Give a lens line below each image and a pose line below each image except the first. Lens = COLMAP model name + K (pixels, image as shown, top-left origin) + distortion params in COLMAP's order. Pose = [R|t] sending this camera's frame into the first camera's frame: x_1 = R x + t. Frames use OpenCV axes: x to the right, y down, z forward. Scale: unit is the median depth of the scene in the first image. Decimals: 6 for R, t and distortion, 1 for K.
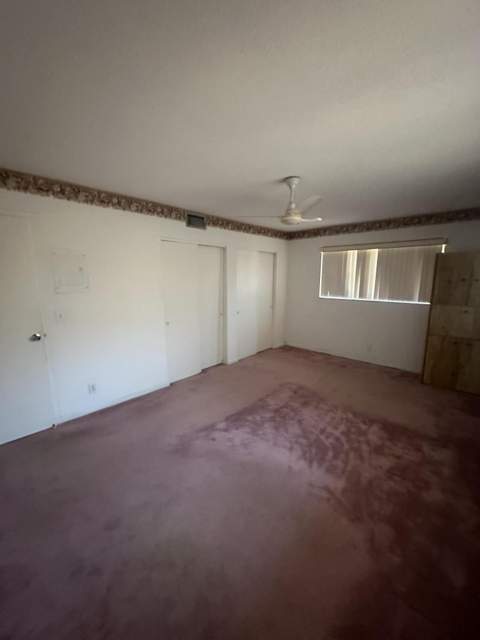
lens RADIAL K [[255.8, 0, 240.5], [0, 255.8, 318.8], [0, 0, 1]] dist [-0.001324, -0.000082]
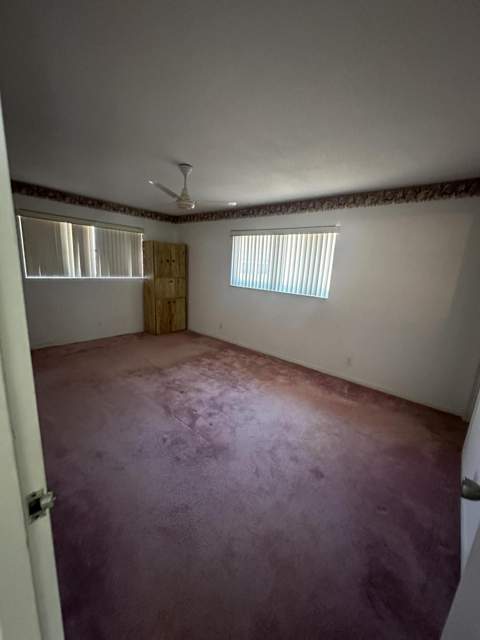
lens RADIAL K [[255.8, 0, 240.3], [0, 255.8, 320.5], [0, 0, 1]] dist [-0.001324, -0.000082]
pose [[-0.037452, -0.214295, 0.976051, -0.644450], [0.113133, 0.969547, 0.217208, -0.076538], [-0.992874, 0.118558, -0.012067, 0.552948]]
